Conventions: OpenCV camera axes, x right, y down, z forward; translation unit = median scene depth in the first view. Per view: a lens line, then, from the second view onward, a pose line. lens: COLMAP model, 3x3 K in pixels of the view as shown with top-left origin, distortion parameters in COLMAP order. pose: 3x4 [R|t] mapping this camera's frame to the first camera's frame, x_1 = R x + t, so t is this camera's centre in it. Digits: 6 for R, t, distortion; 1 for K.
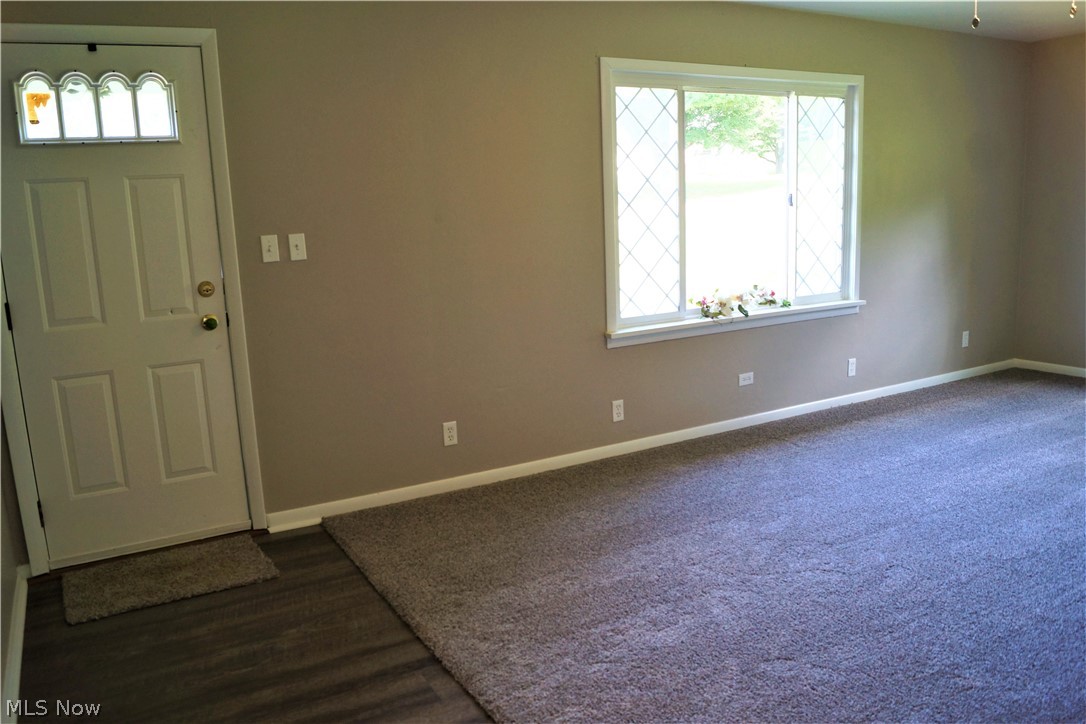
lens RADIAL K [[842.0, 0, 530.0], [0, 842.0, 361.2], [0, 0, 1]] dist [-0.088087, 0.014426]
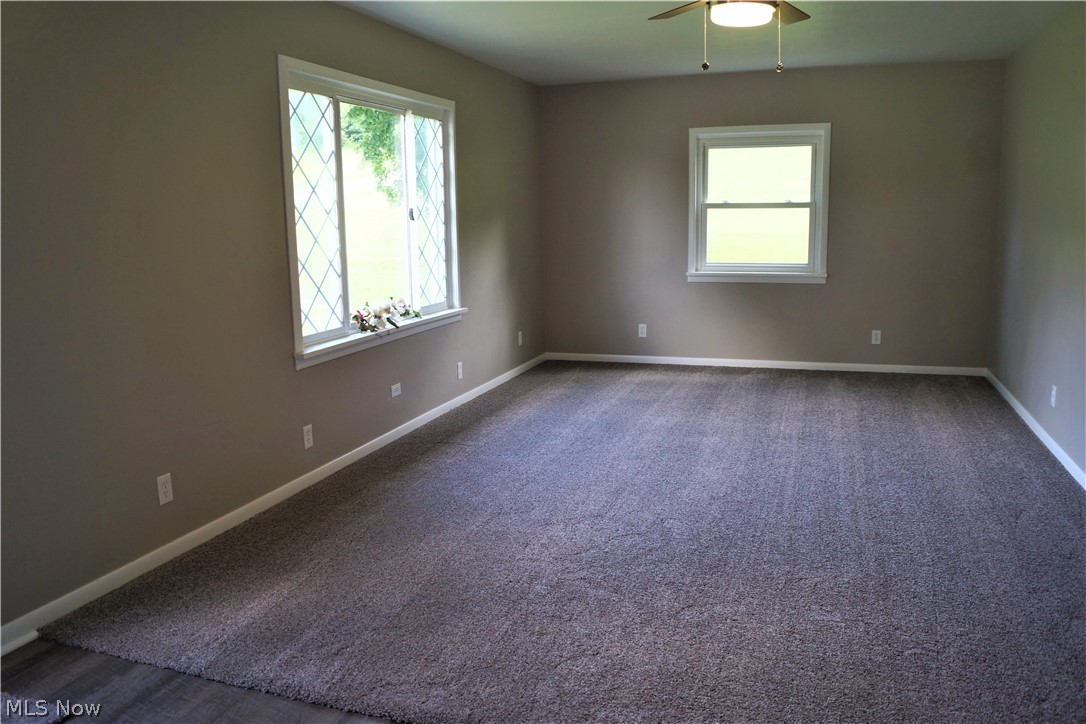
lens RADIAL K [[842.0, 0, 530.0], [0, 842.0, 361.2], [0, 0, 1]] dist [-0.088087, 0.014426]
pose [[0.751996, -0.089018, 0.653129, -0.294911], [0.111283, 0.993762, 0.007316, -0.003084], [-0.649706, 0.067180, 0.757211, 0.132002]]
